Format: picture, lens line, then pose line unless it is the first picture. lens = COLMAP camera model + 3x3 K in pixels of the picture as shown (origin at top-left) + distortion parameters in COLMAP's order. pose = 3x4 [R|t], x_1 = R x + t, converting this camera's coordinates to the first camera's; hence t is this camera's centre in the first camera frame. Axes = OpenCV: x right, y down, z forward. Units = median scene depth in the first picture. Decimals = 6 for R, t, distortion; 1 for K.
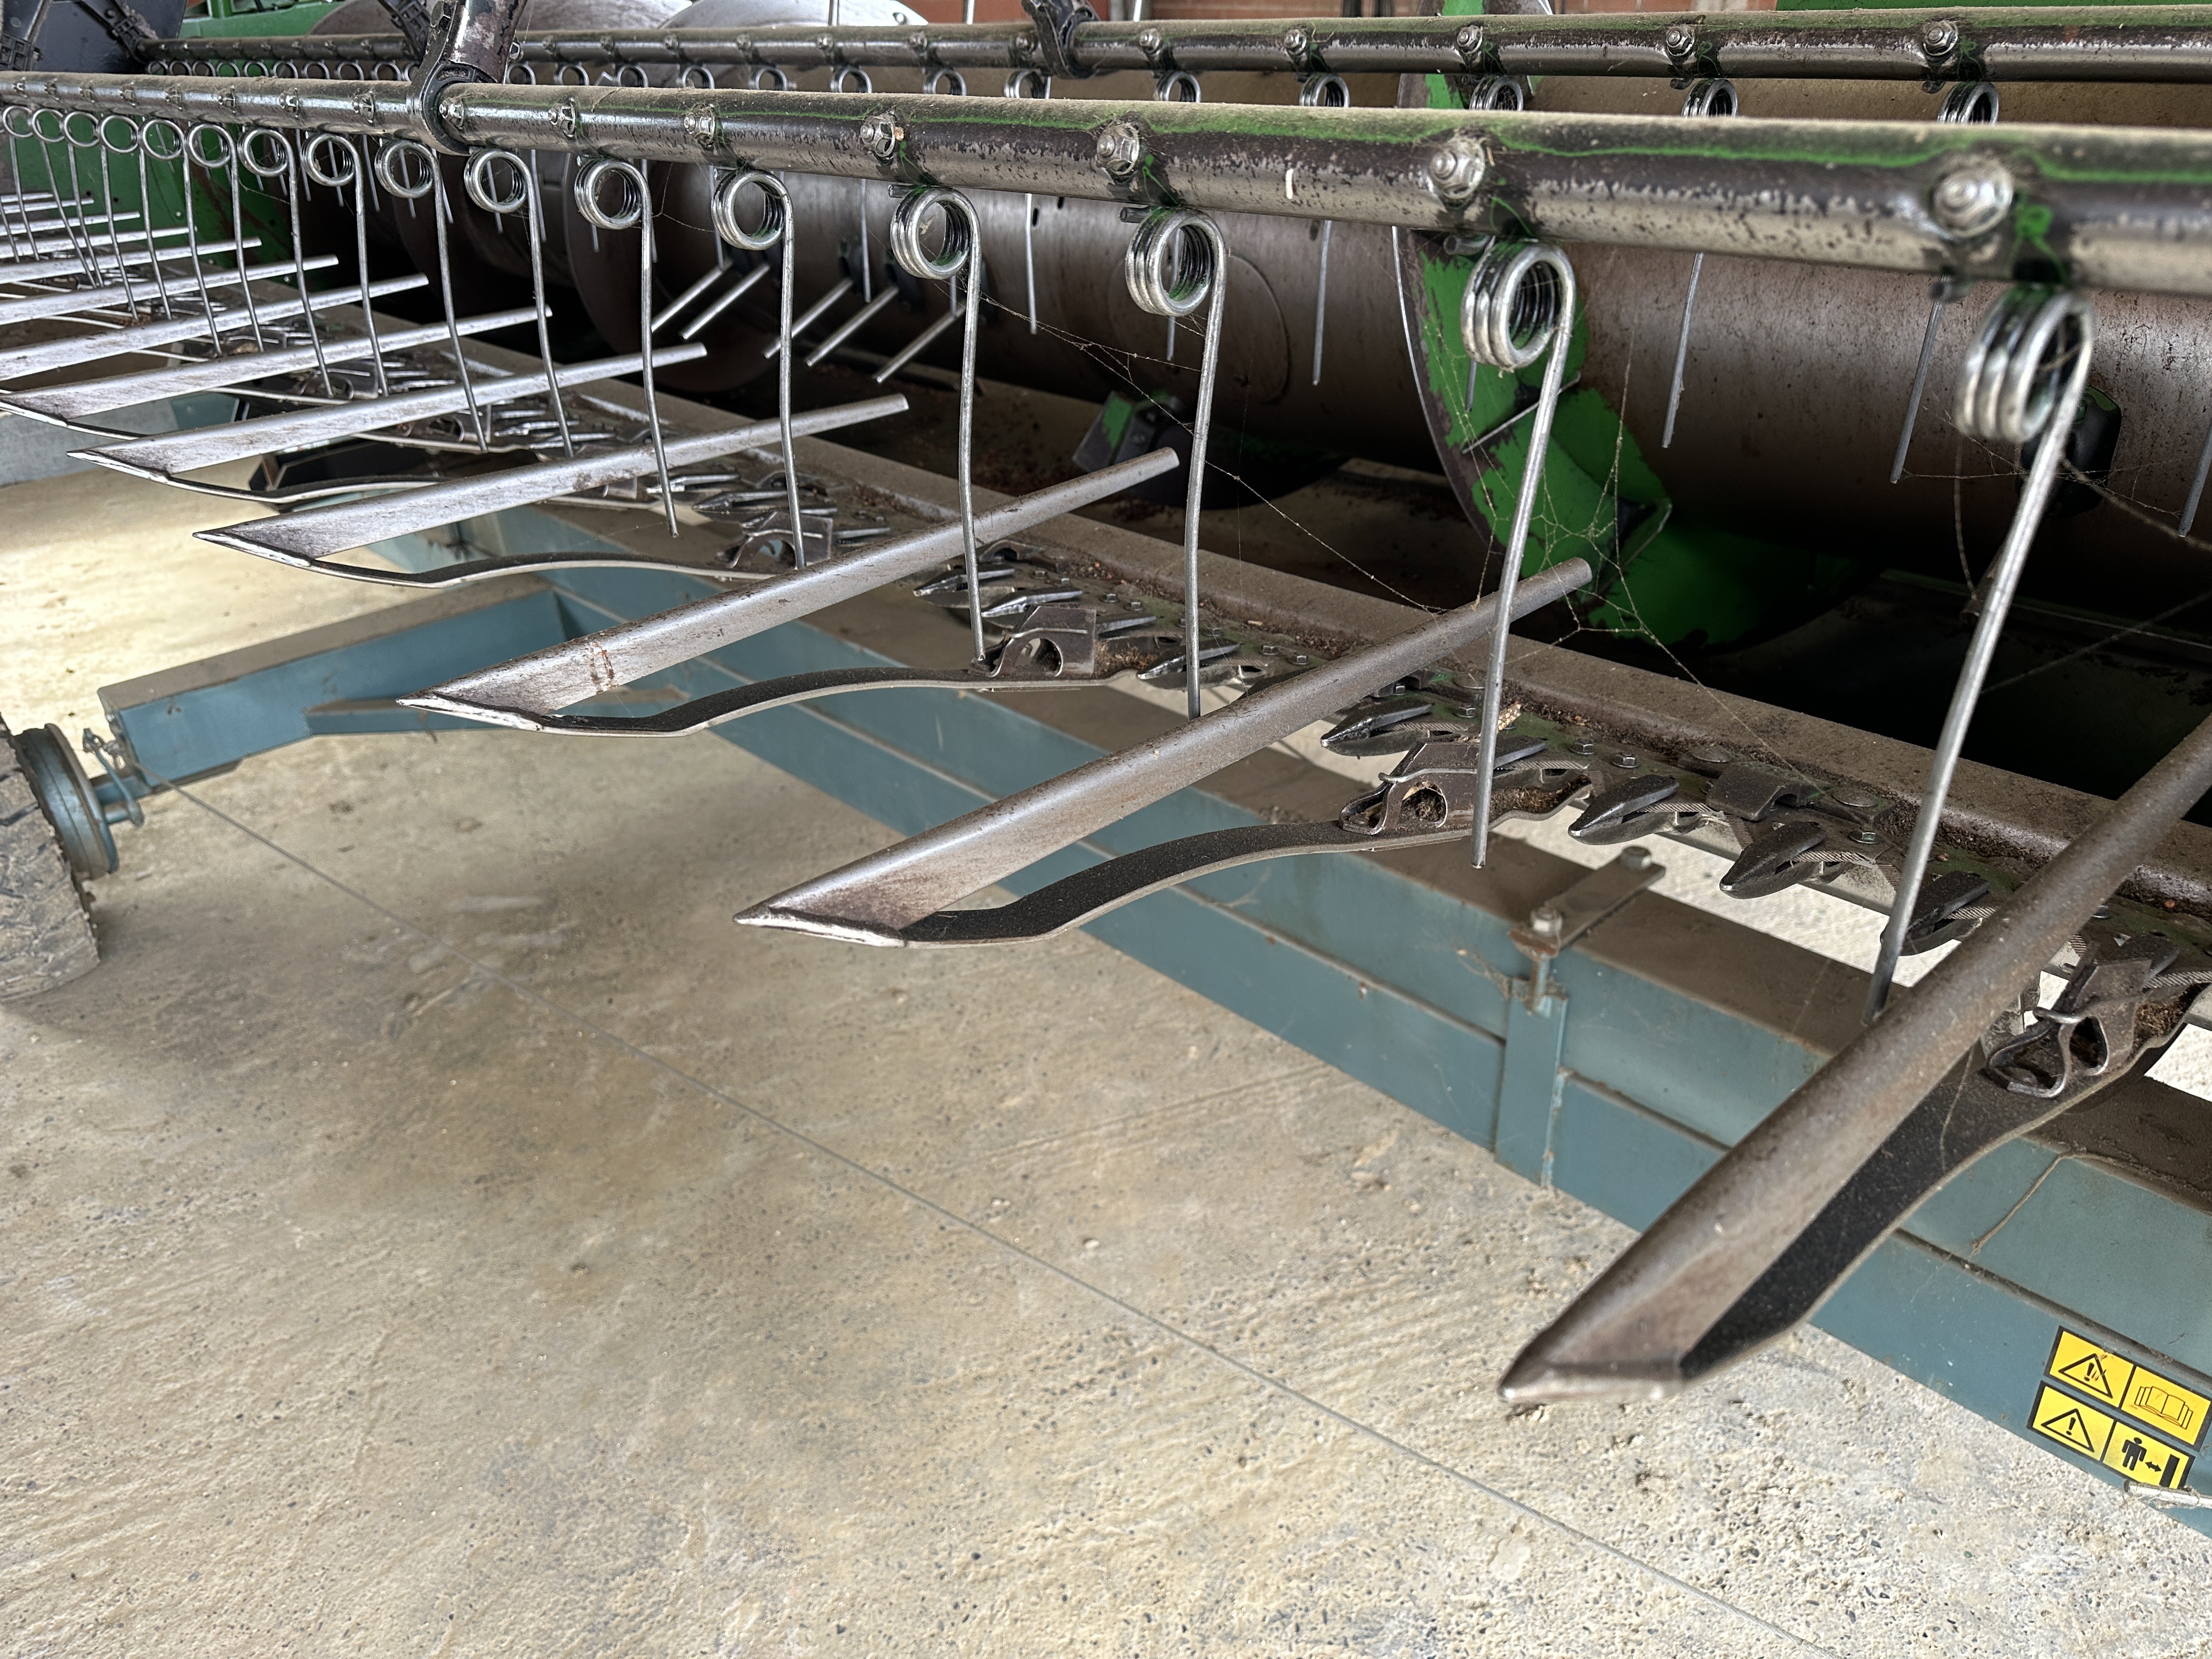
lens RADIAL K [[1545.1, 0, 1126.7], [0, 1545.1, 836.8], [0, 0, 1]] dist [0.058521, -0.079195]
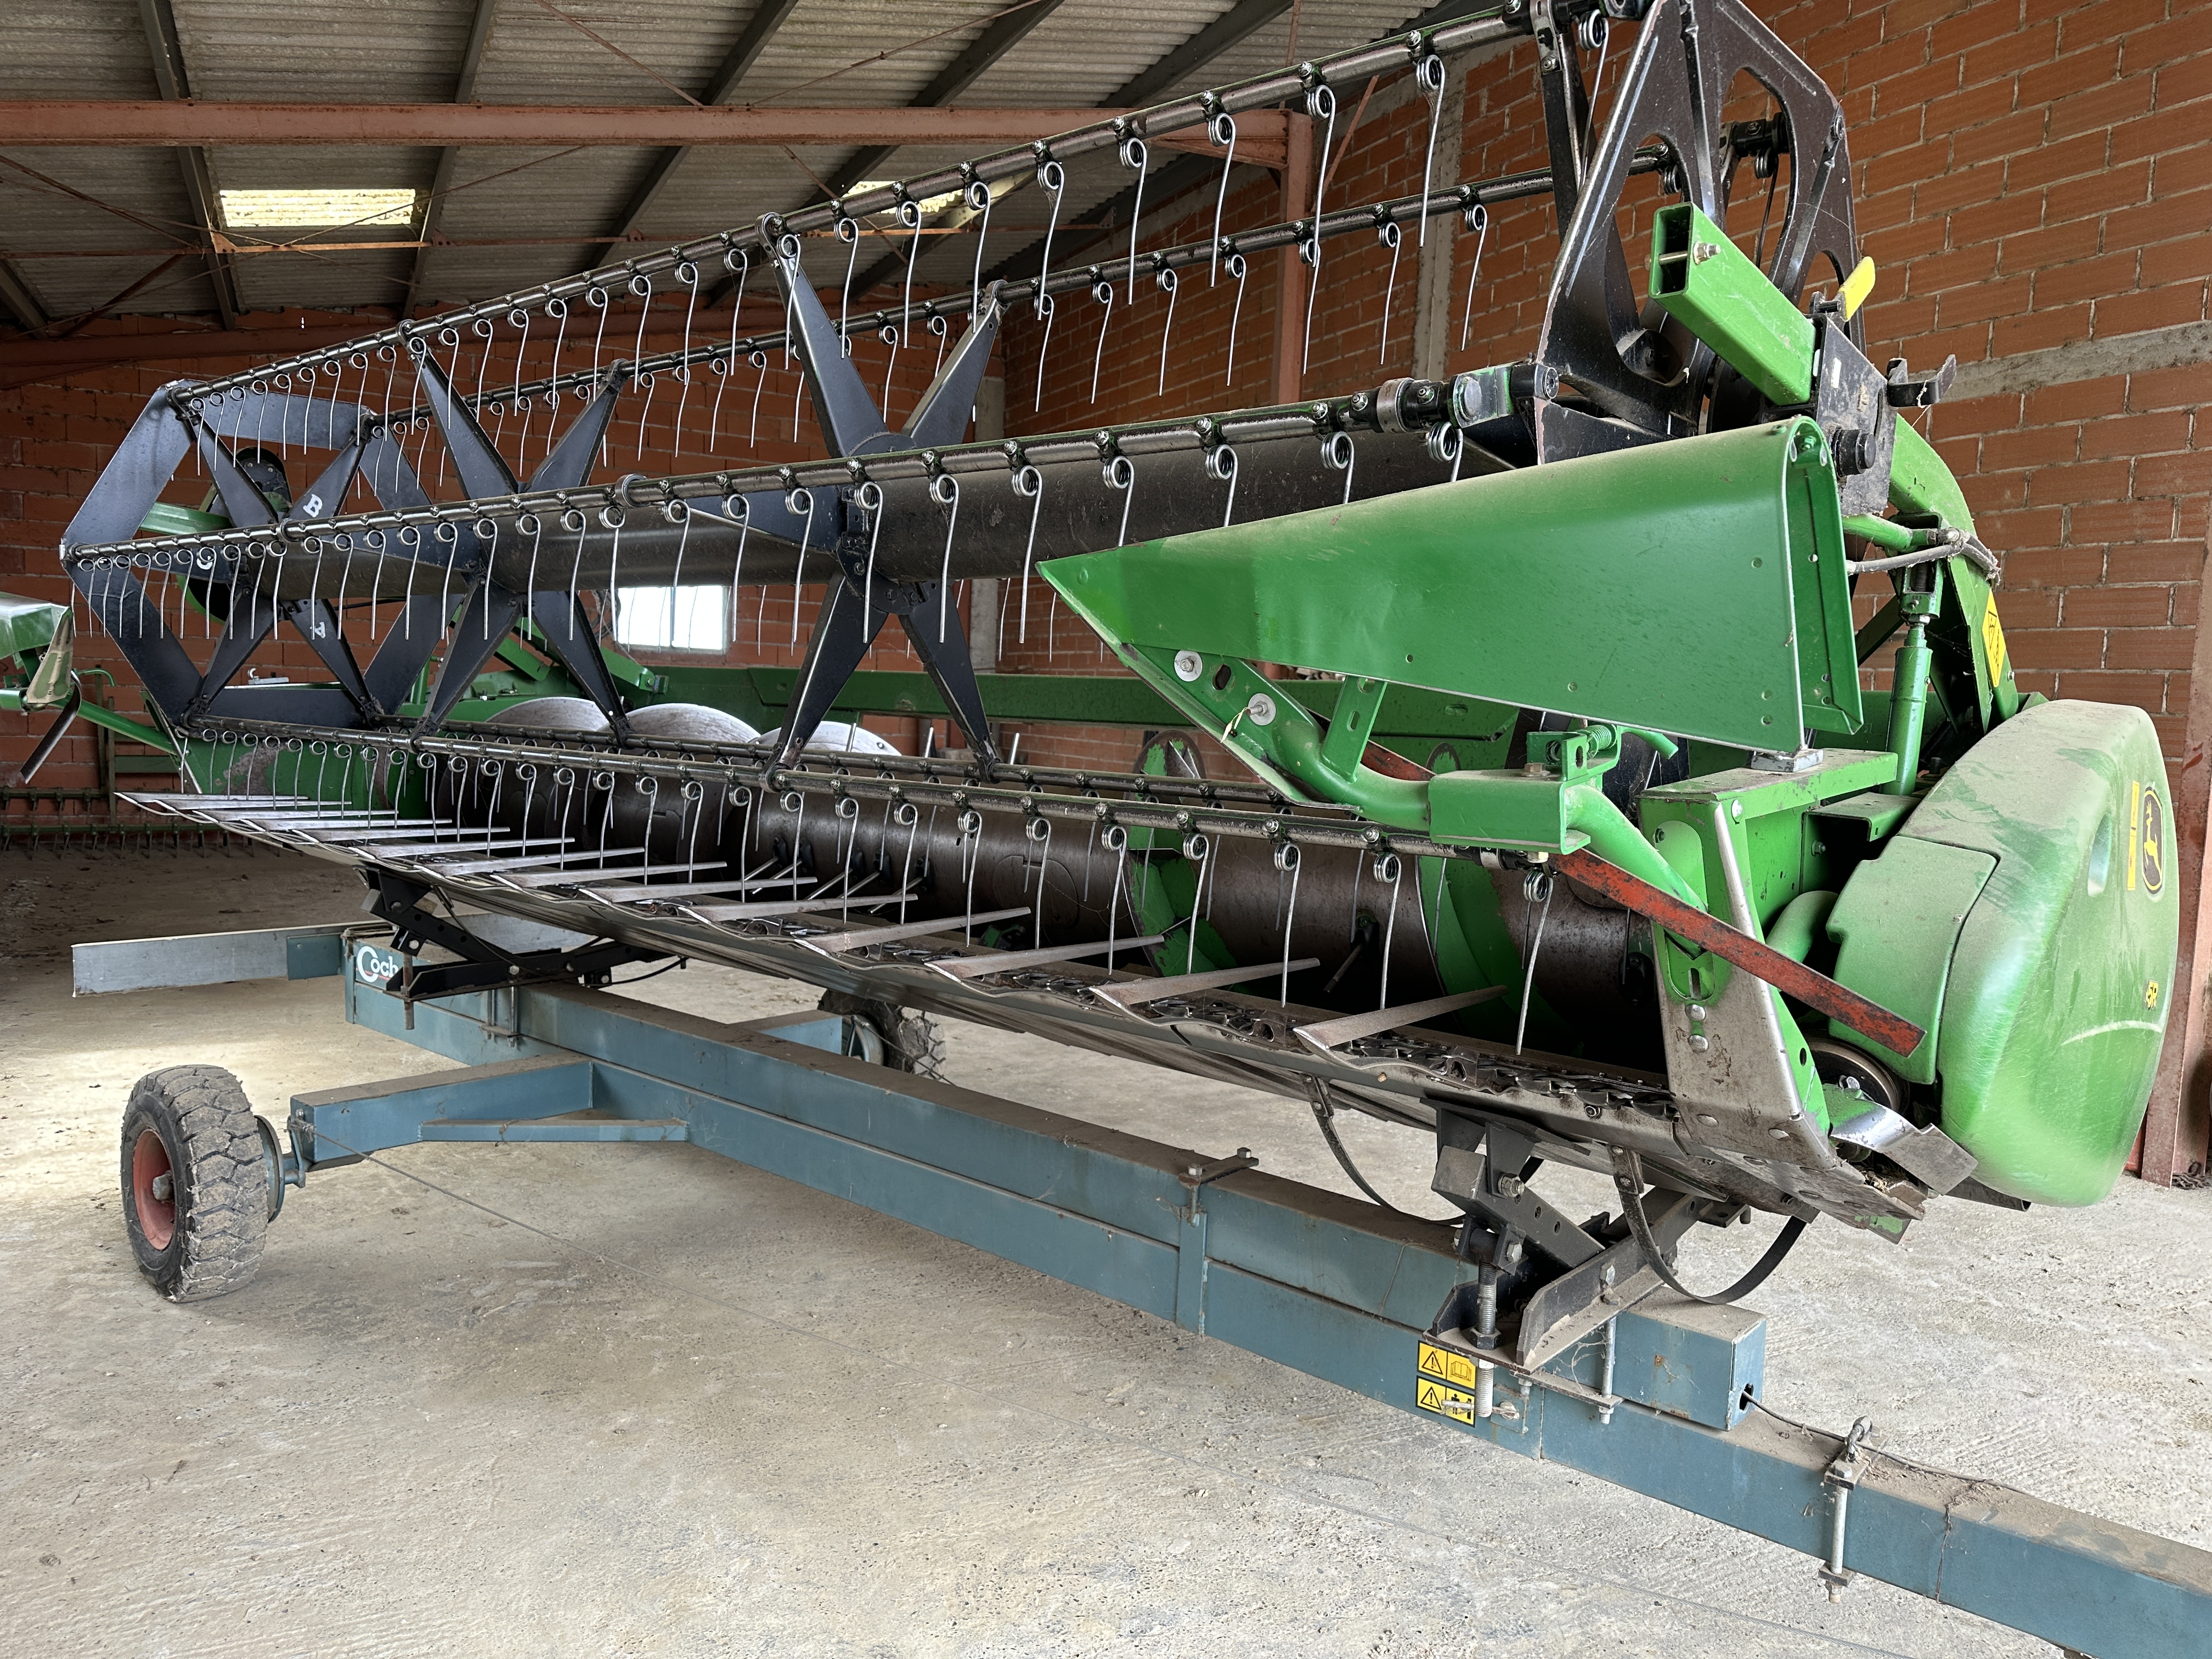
lens RADIAL K [[1545.1, 0, 1126.7], [0, 1545.1, 836.8], [0, 0, 1]] dist [0.058521, -0.079195]
pose [[0.992080, 0.069528, 0.104605, -0.047741], [-0.020937, 0.912704, -0.408084, 0.381206], [-0.123847, 0.402662, 0.906932, -0.789520]]
